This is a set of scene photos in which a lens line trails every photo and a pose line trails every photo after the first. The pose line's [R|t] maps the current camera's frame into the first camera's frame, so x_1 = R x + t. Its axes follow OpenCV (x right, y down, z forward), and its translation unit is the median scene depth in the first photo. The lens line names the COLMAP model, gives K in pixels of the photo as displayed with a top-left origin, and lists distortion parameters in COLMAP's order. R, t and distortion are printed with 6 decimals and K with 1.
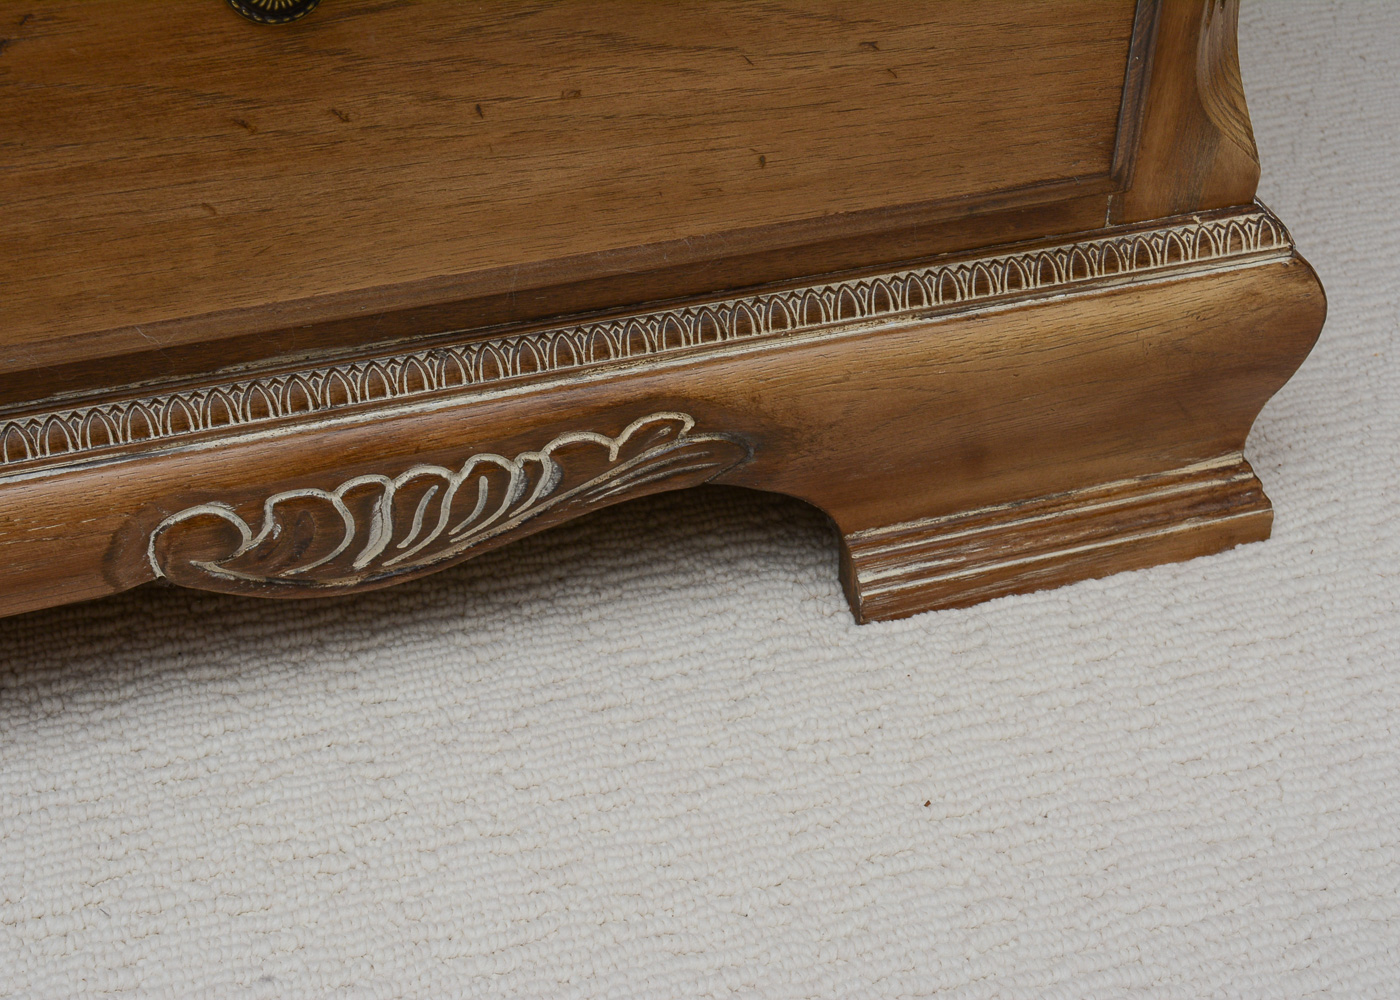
lens RADIAL K [[1903.9, 0, 703.6], [0, 1903.9, 504.2], [0, 0, 1]] dist [-0.041875, 0.000000]
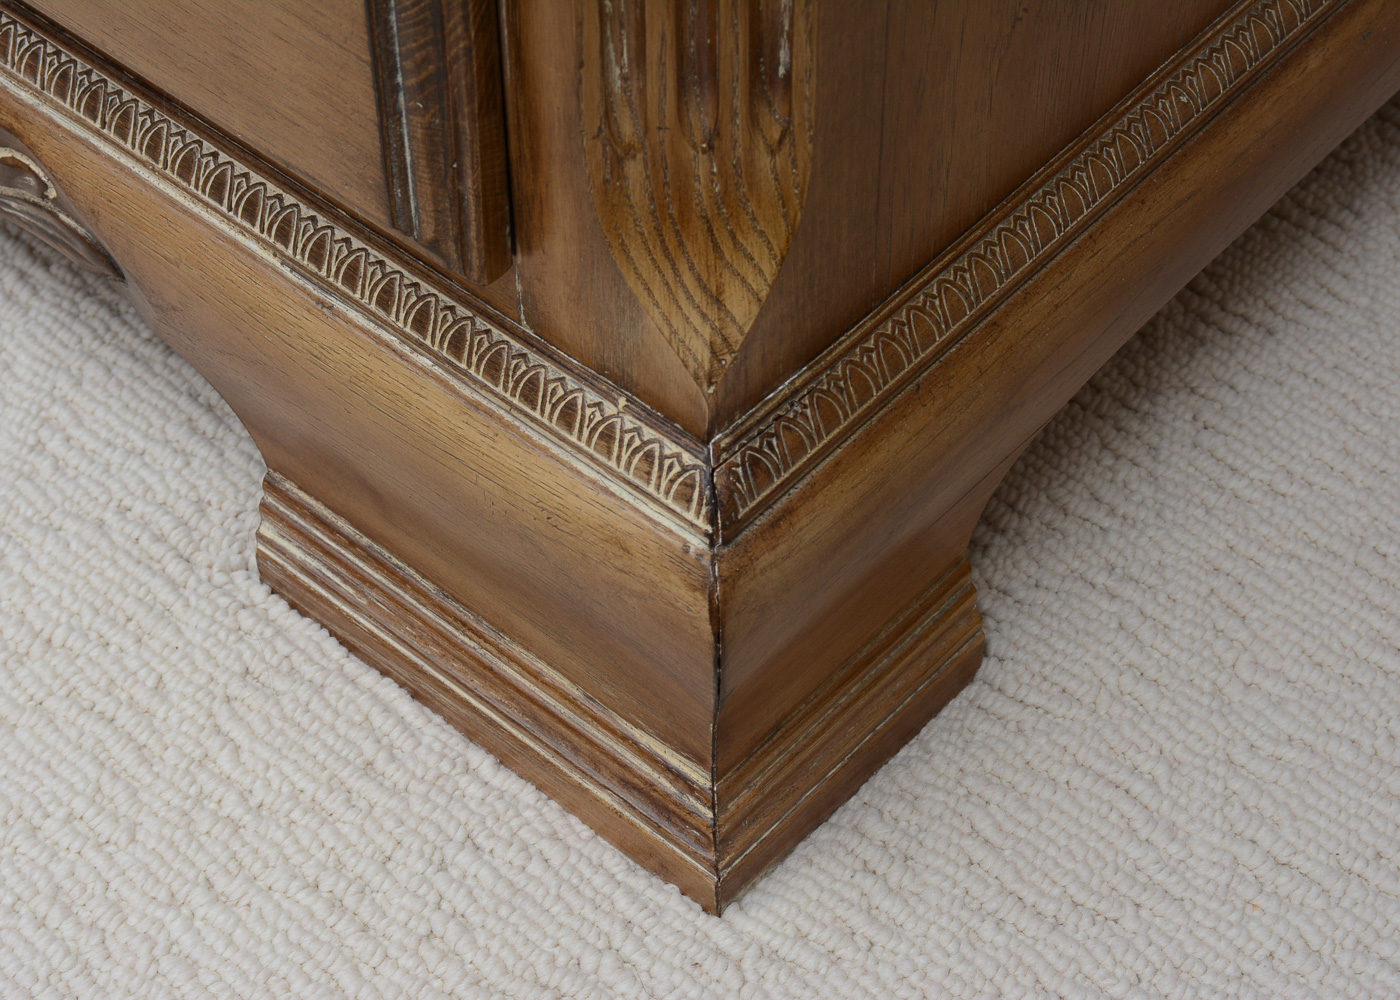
lens RADIAL K [[2823.7, 0, 701.0], [0, 2823.7, 498.9], [0, 0, 1]] dist [-0.010361, 0.000000]
pose [[0.528403, 0.630449, -0.568617, 0.863157], [-0.548362, 0.764746, 0.338324, -0.477139], [0.648143, 0.133037, 0.749808, 0.278144]]
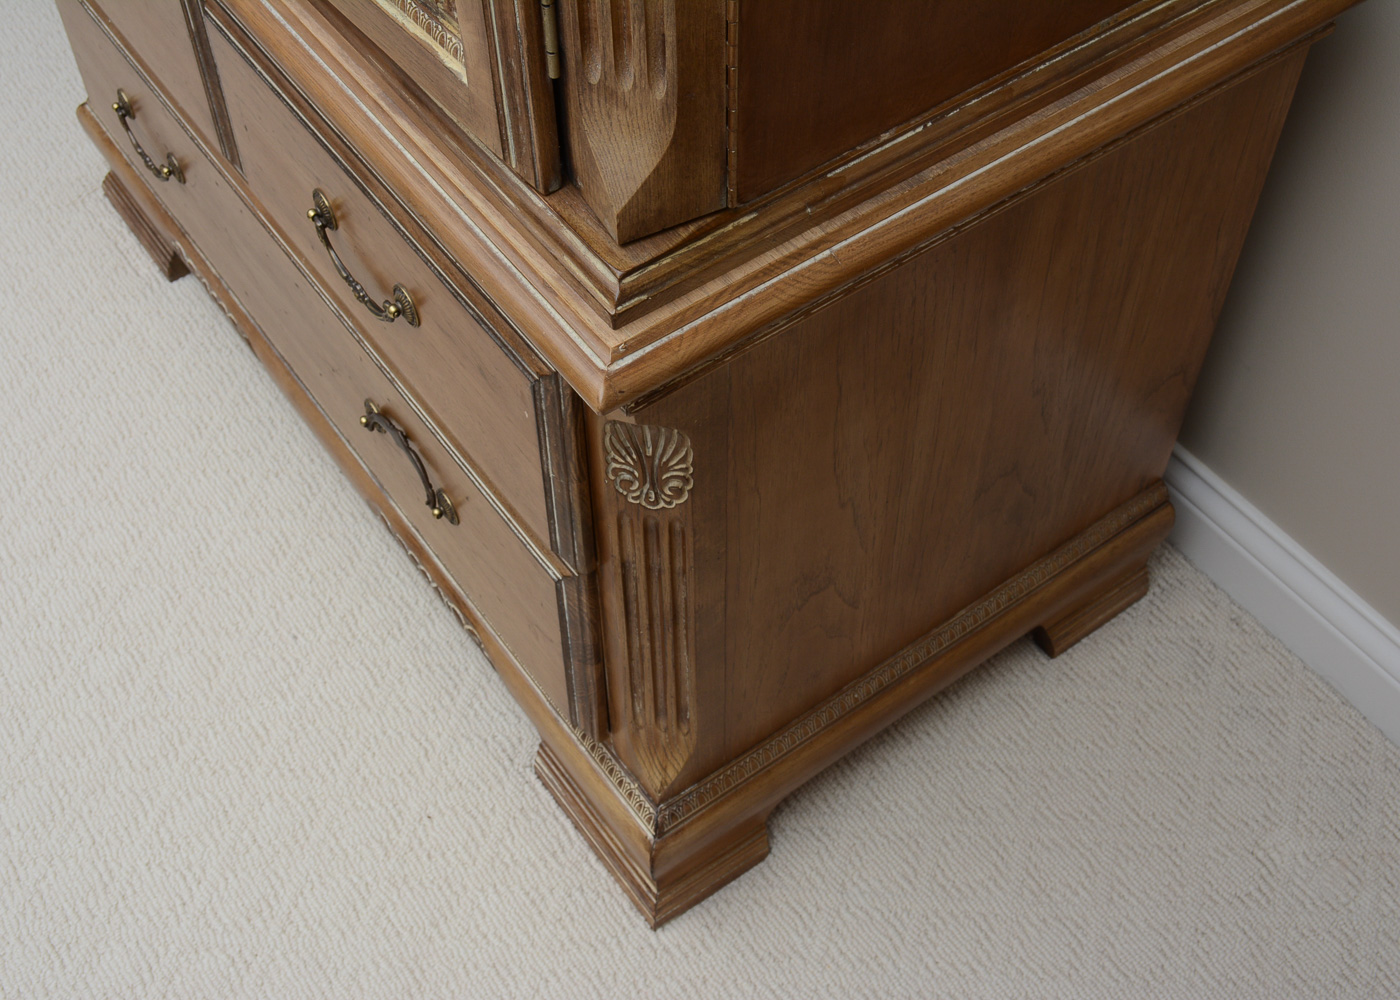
lens RADIAL K [[1648.3, 0, 698.4], [0, 1648.3, 499.8], [0, 0, 1]] dist [-0.064415, 0.000000]
pose [[0.328050, 0.742884, -0.583530, 1.111046], [-0.611797, 0.637743, 0.467961, -1.246834], [0.719783, 0.203488, 0.663706, -0.221121]]
